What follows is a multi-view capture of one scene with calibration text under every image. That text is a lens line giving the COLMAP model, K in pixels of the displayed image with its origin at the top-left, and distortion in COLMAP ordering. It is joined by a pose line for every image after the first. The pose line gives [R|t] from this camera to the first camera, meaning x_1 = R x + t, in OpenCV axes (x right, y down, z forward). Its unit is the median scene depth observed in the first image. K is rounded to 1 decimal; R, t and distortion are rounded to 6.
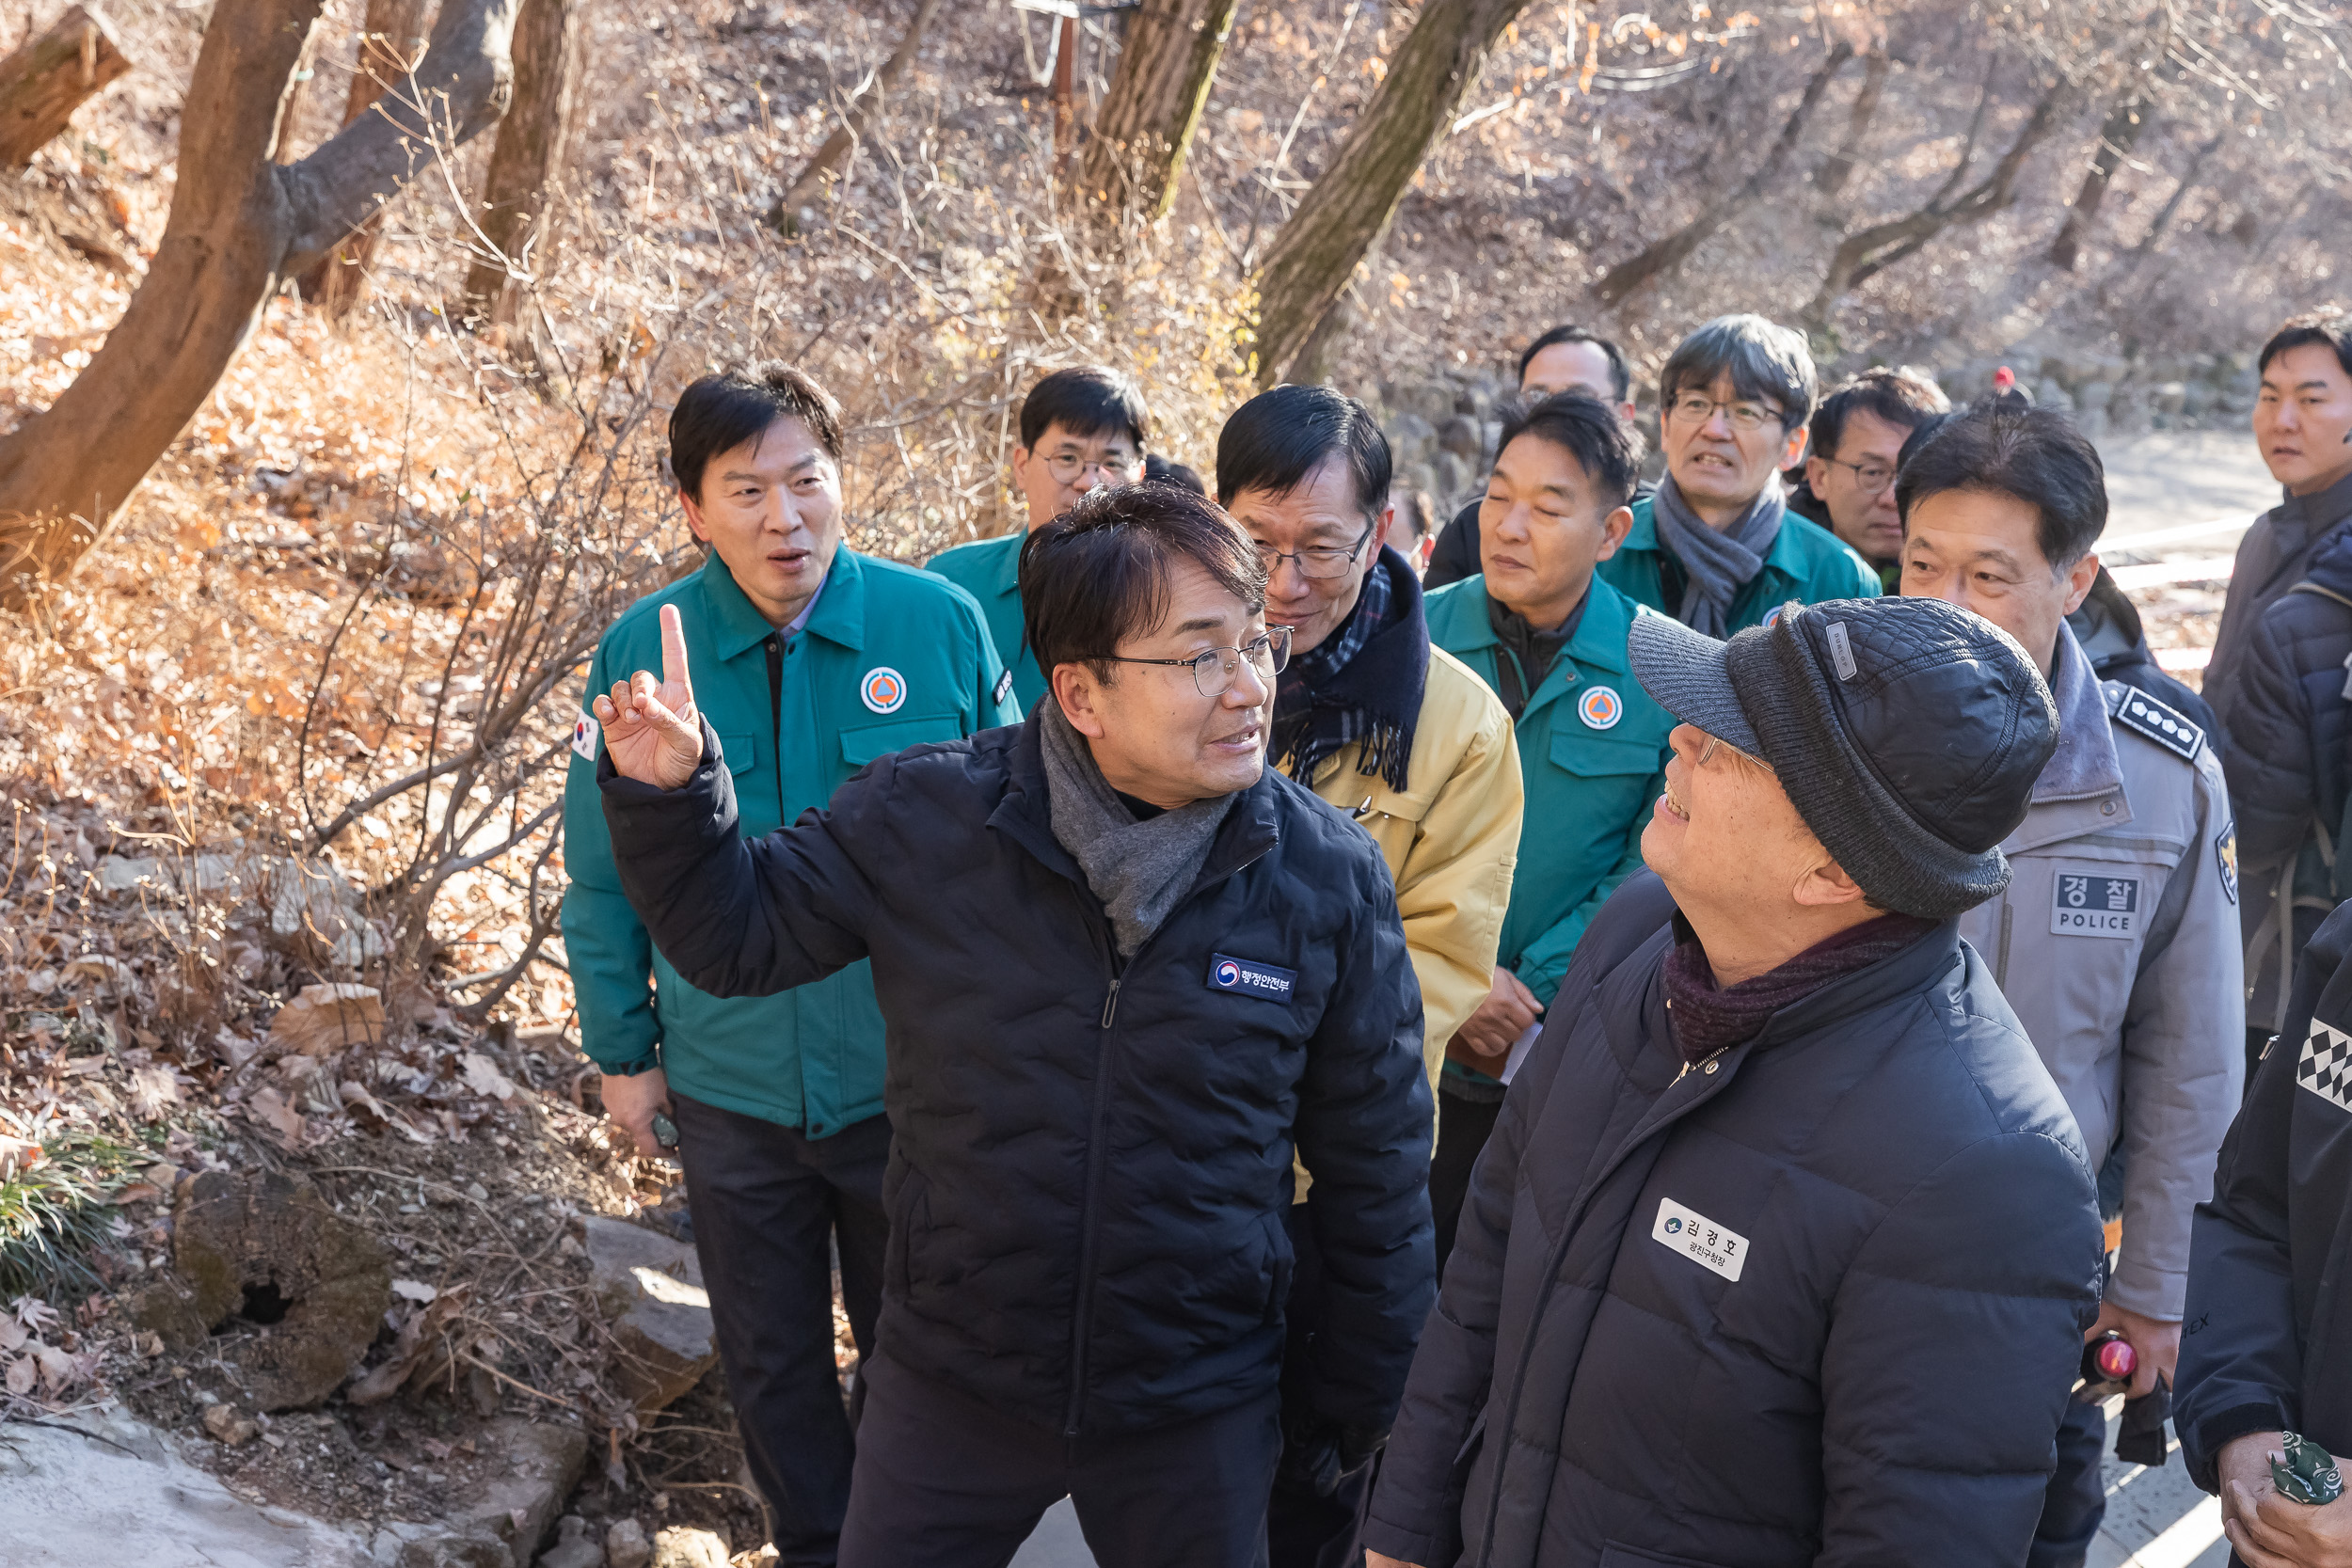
lens RADIAL K [[3677.0, 0, 1176.0], [0, 3677.0, 784.0], [0, 0, 1]] dist [0.111621, -0.040344]
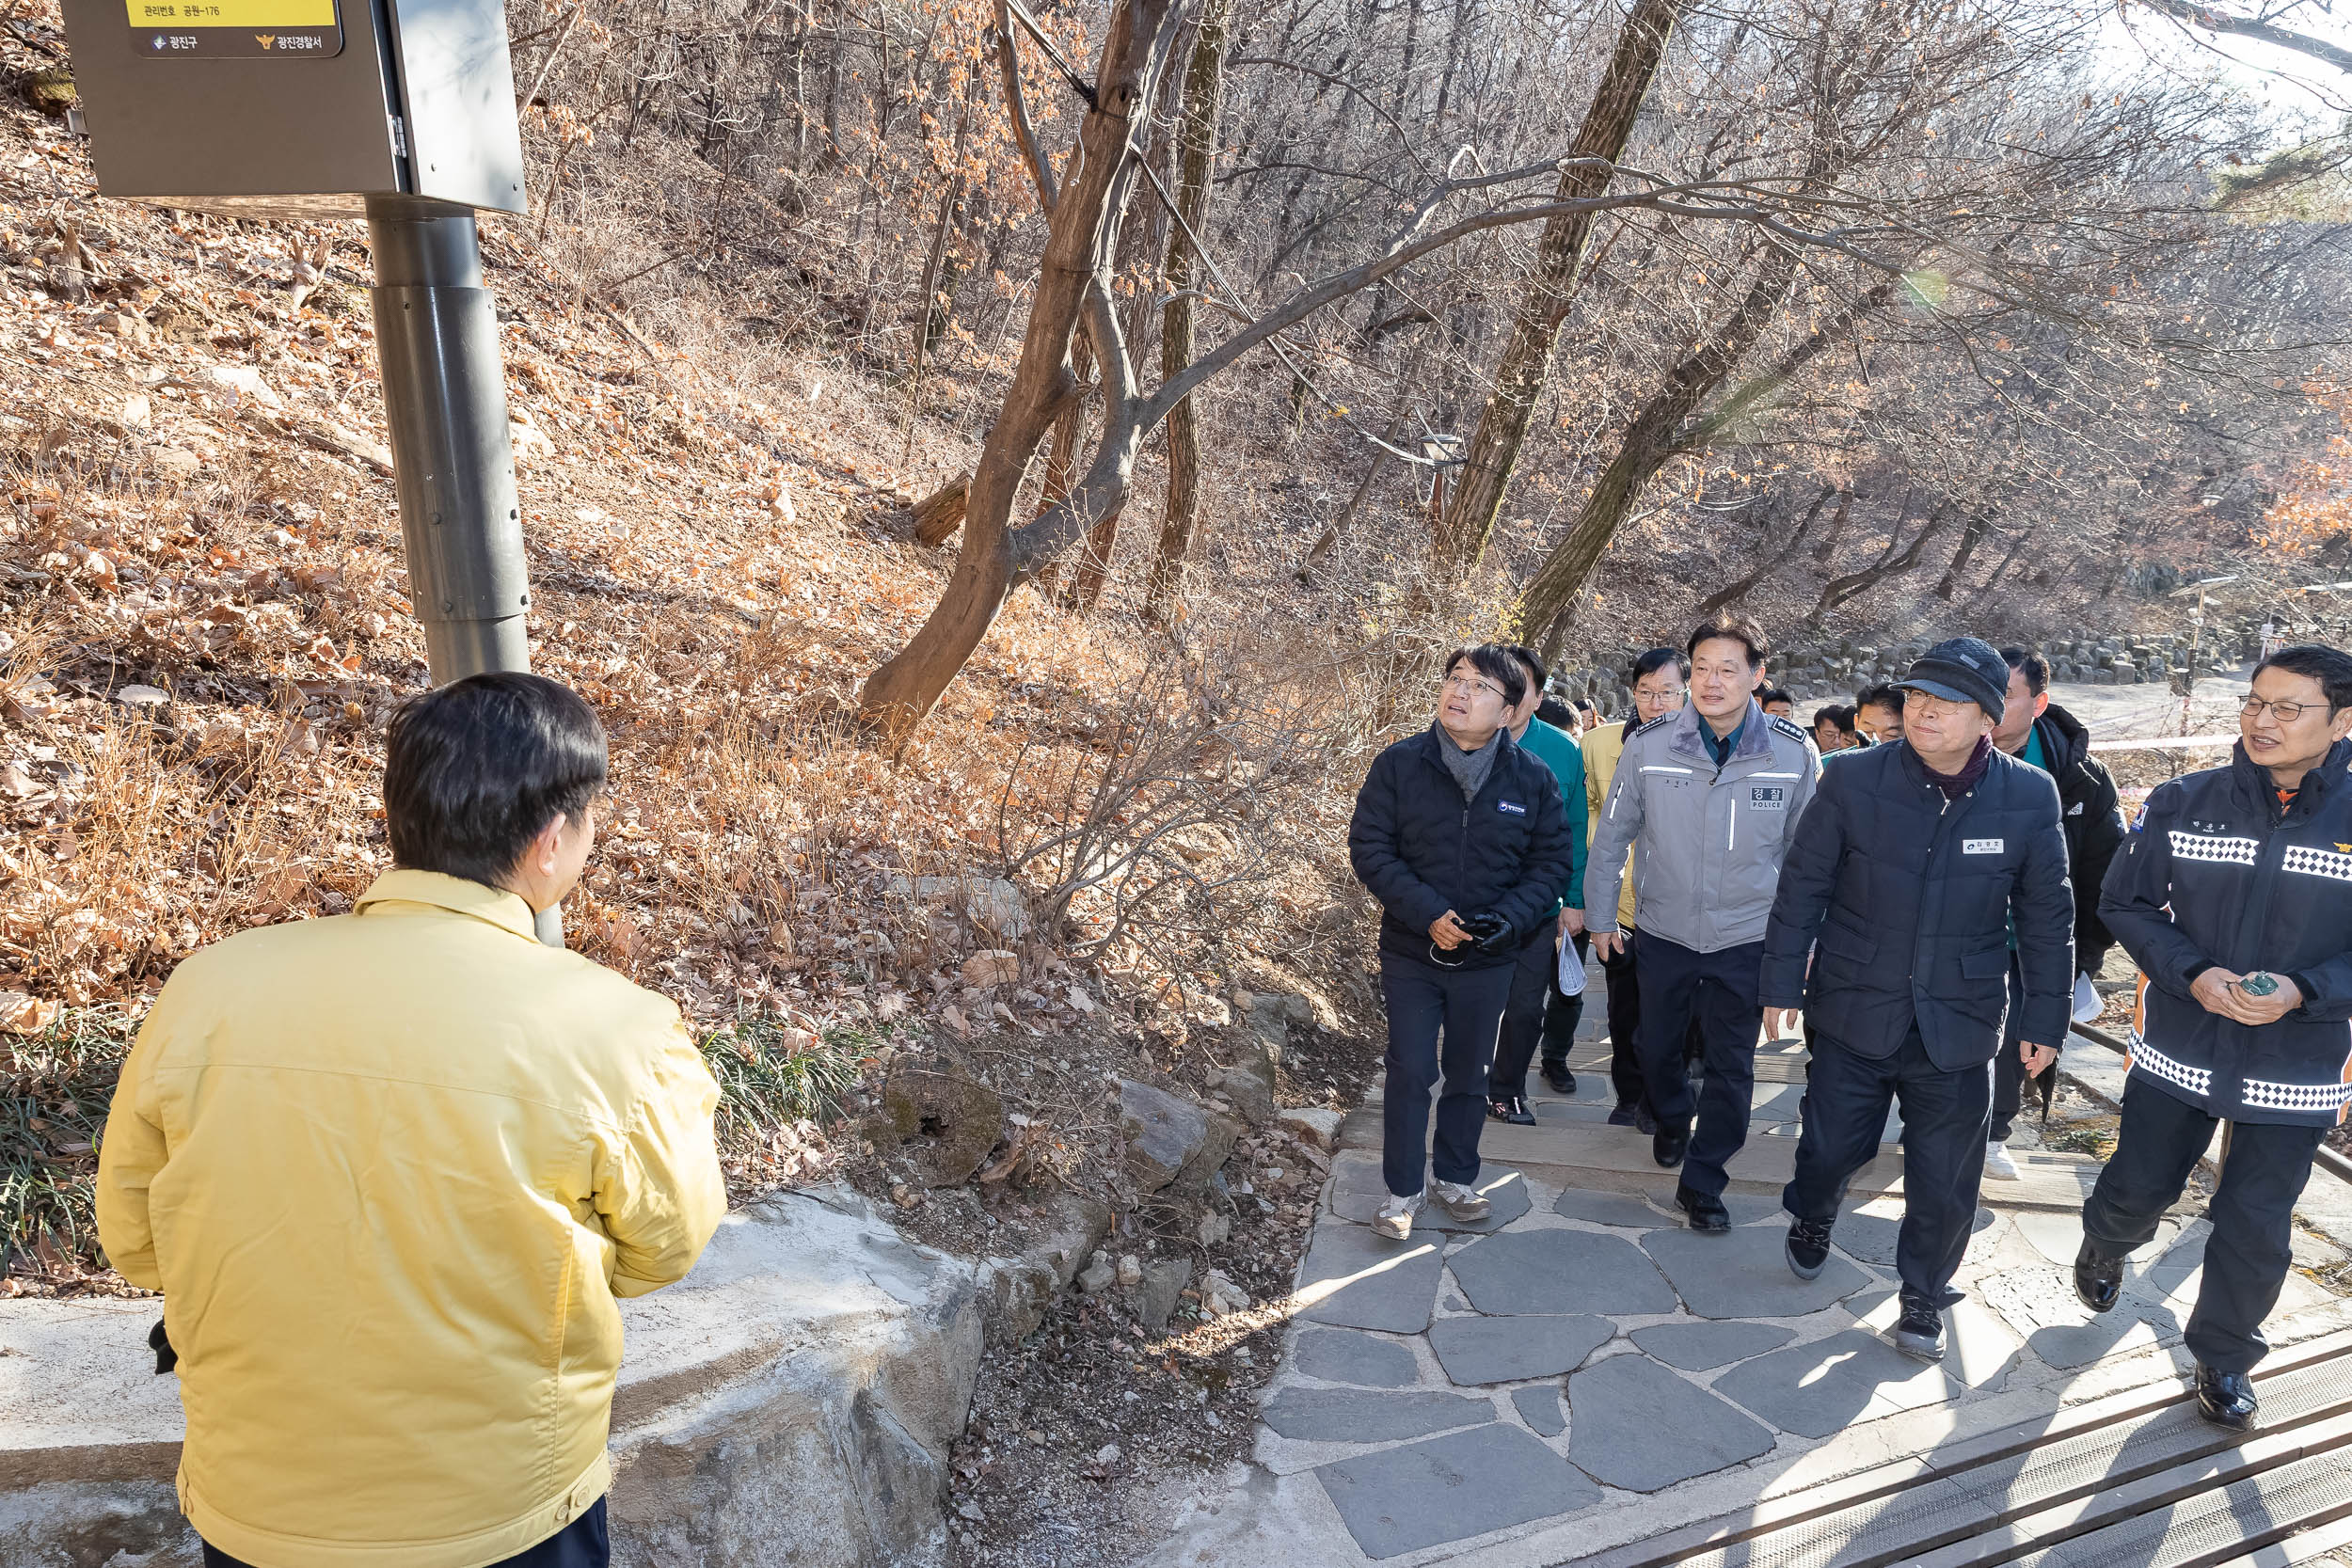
lens RADIAL K [[1610.8, 0, 1176.0], [0, 1610.8, 784.0], [0, 0, 1]] dist [0.000830, 0.005410]
pose [[0.979879, 0.021089, -0.198477, 0.021079], [-0.027259, 0.999225, -0.028406, -0.008171], [0.197724, 0.033245, 0.979694, 0.185966]]
